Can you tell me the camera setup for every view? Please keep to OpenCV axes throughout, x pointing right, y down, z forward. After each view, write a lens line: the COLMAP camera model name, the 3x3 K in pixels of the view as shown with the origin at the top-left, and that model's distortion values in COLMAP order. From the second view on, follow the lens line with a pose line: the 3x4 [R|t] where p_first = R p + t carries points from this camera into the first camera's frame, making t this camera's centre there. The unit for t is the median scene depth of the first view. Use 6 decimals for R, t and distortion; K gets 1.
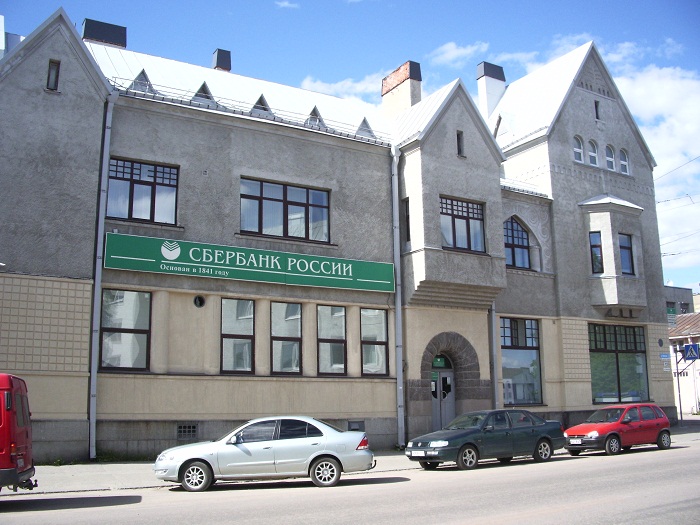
lens RADIAL K [[729.4, 0, 349.7], [0, 729.4, 261.2], [0, 0, 1]] dist [-0.128646, 0.000000]
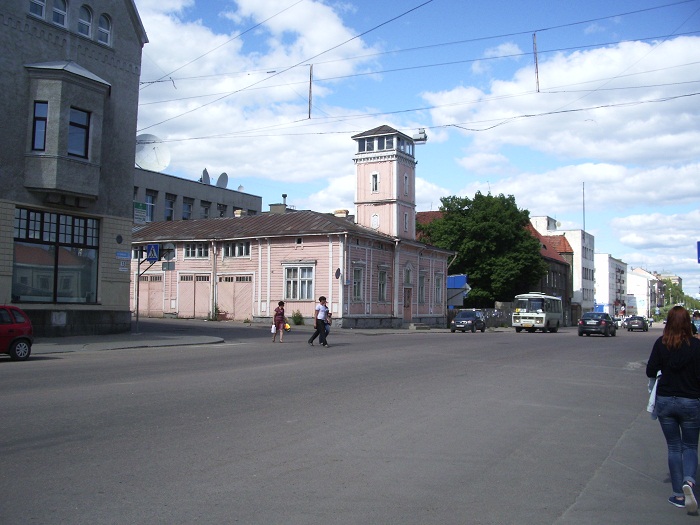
lens RADIAL K [[729.4, 0, 350.1], [0, 729.4, 263.3], [0, 0, 1]] dist [-0.128646, 0.000000]
pose [[0.866906, 0.061028, 0.494722, 0.256633], [-0.129990, 0.985814, 0.106175, 0.011292], [-0.481224, -0.156353, 0.862541, 0.080206]]
